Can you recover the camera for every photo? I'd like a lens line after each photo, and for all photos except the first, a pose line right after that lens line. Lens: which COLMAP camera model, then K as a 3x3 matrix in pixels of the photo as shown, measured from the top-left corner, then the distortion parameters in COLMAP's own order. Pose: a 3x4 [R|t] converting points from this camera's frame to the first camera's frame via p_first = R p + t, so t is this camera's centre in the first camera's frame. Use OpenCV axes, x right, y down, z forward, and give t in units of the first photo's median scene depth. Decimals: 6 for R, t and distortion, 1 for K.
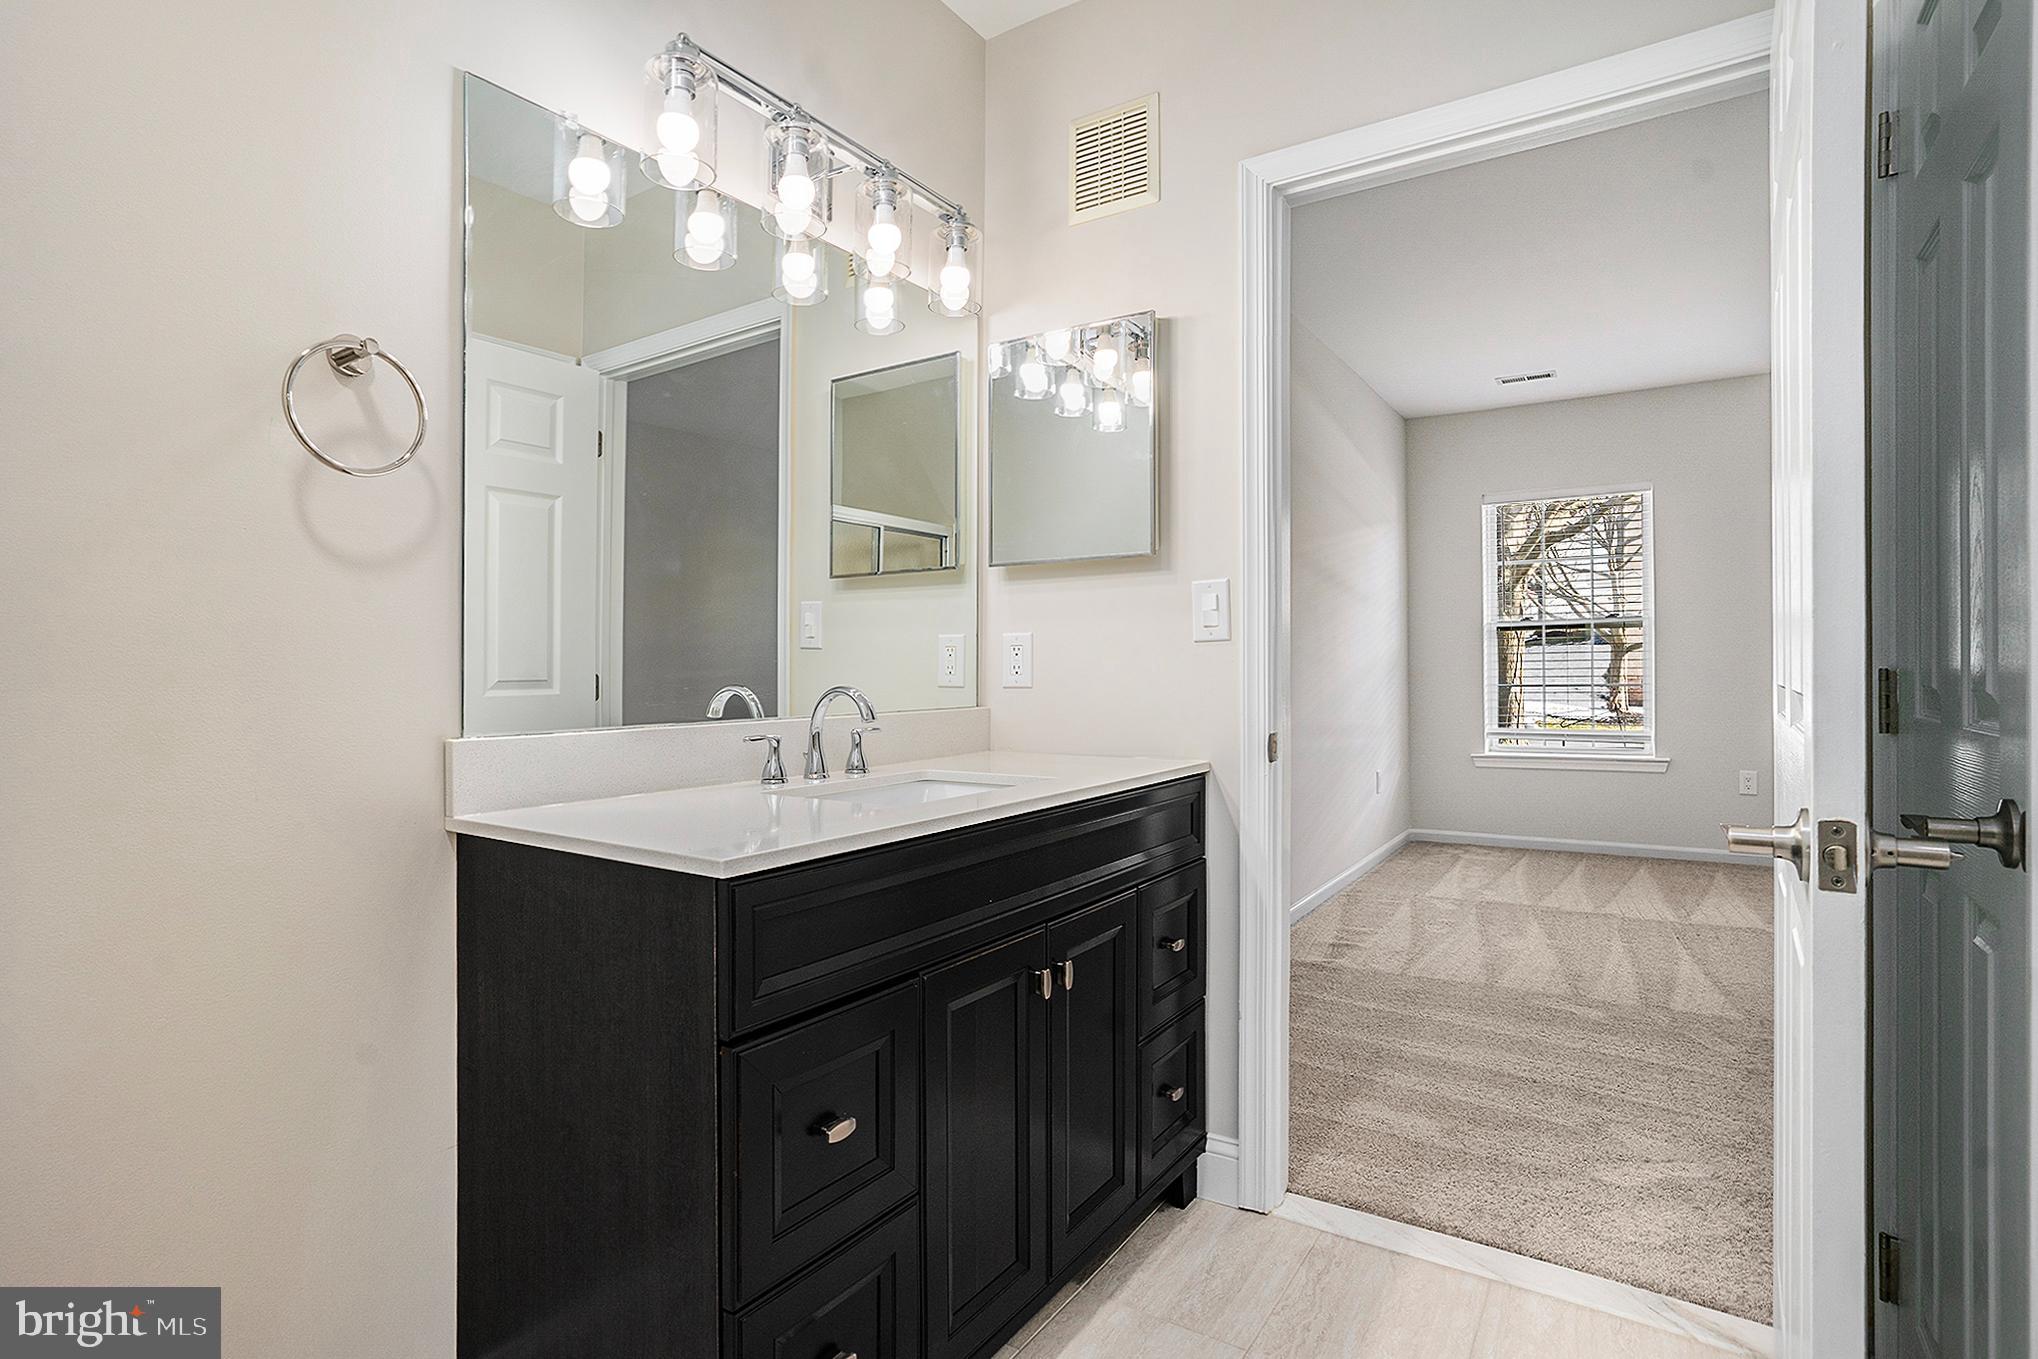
lens RADIAL K [[1018.3, 0, 1003.3], [0, 1018.3, 677.3], [0, 0, 1]] dist [0.001353, 0.000351]
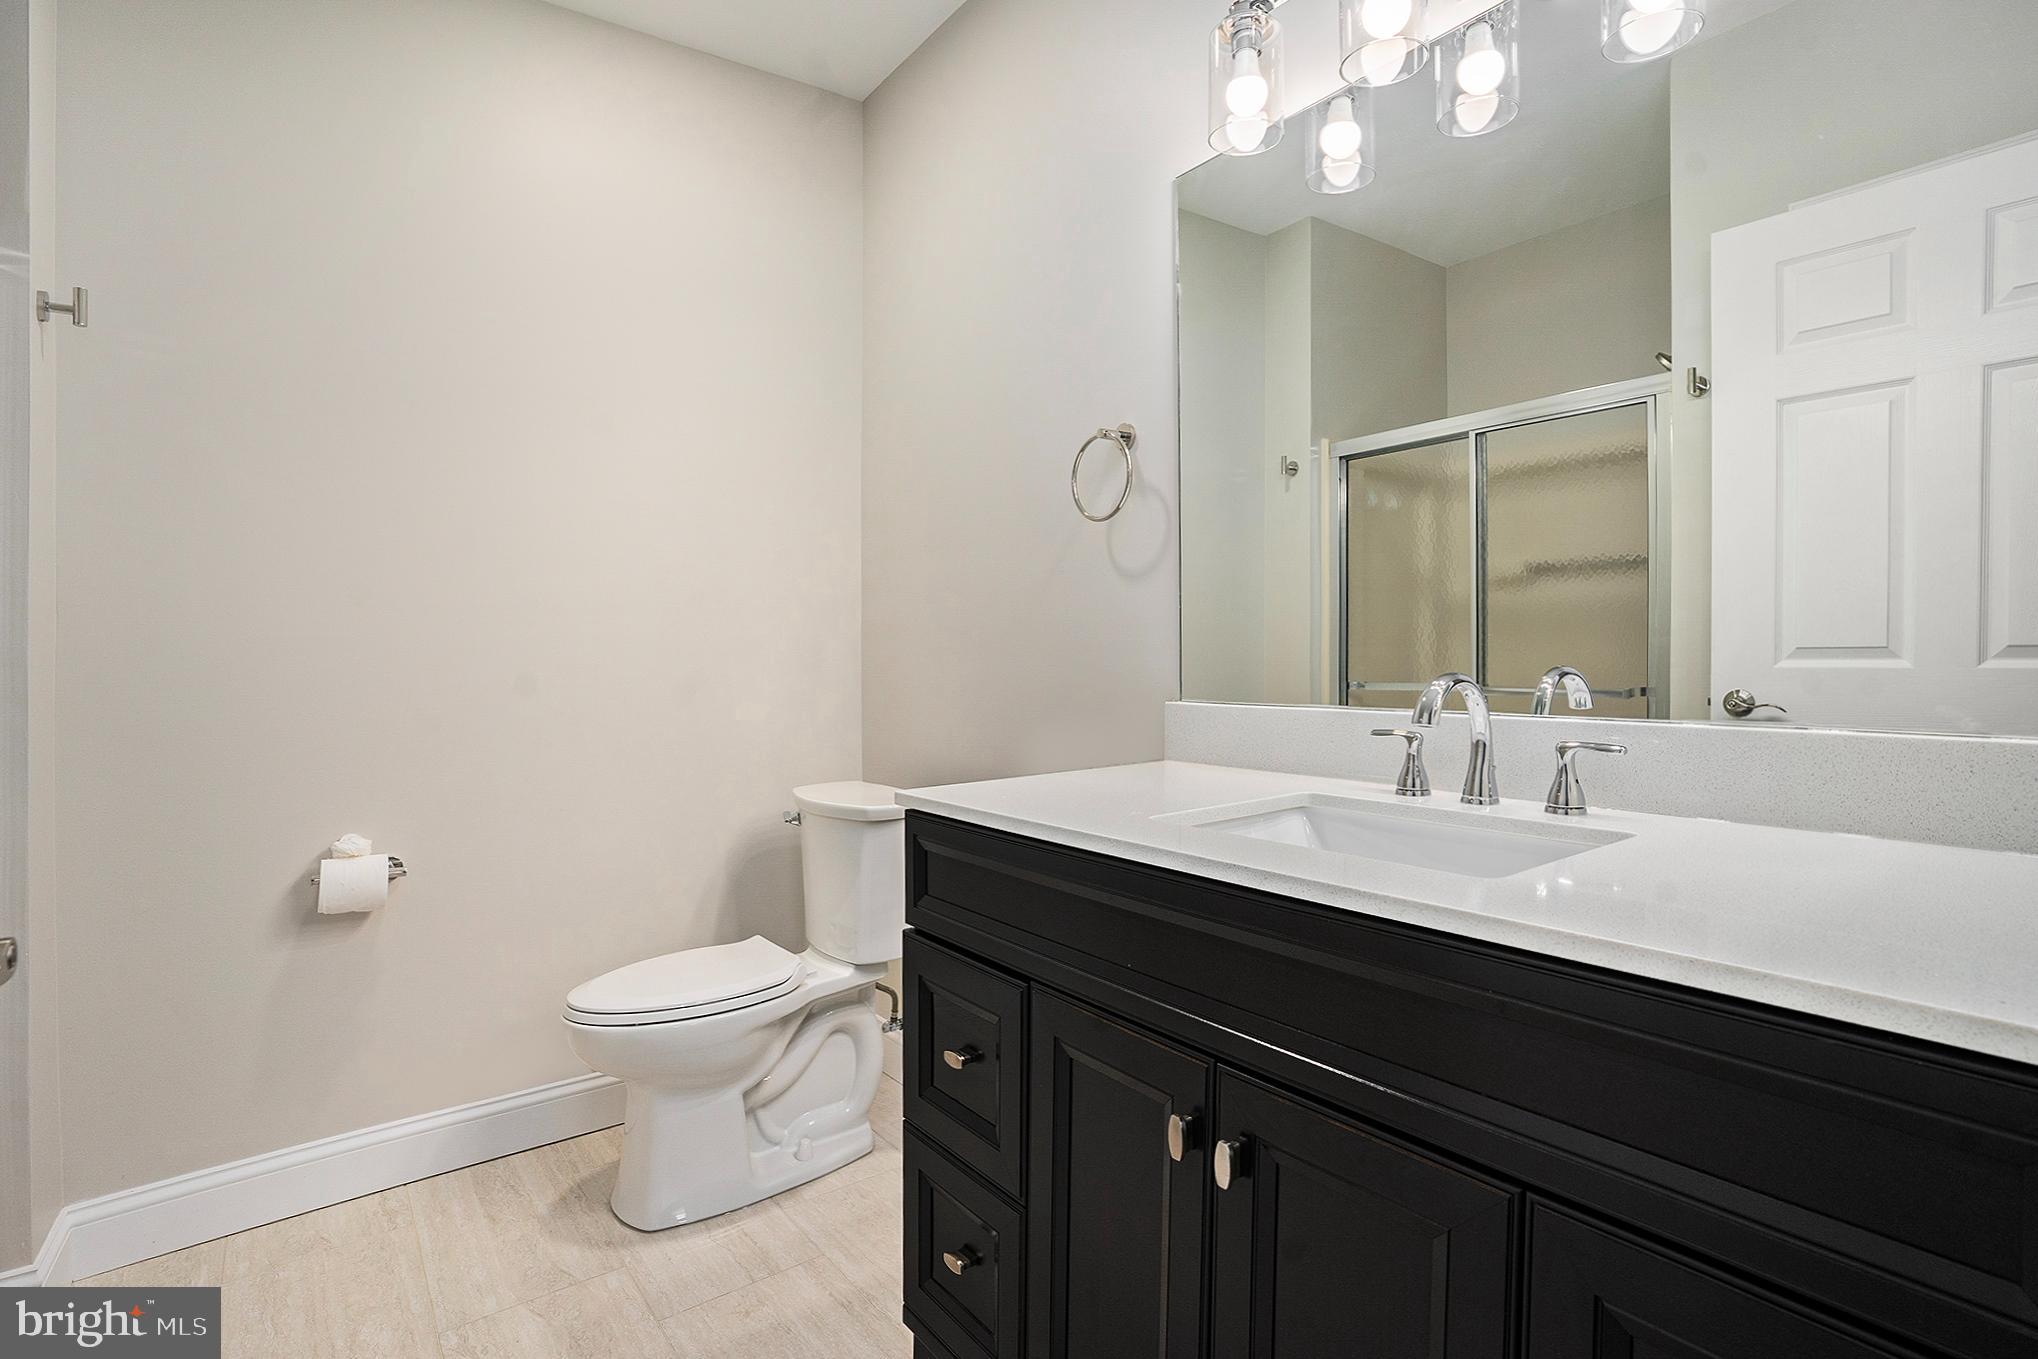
lens RADIAL K [[1018.3, 0, 1003.3], [0, 1018.3, 677.3], [0, 0, 1]] dist [0.001353, 0.000351]
pose [[-0.348304, 0.032882, -0.936805, 0.632743], [0.015618, 0.999449, 0.029274, -0.009320], [0.937252, -0.004435, -0.348626, 1.052268]]
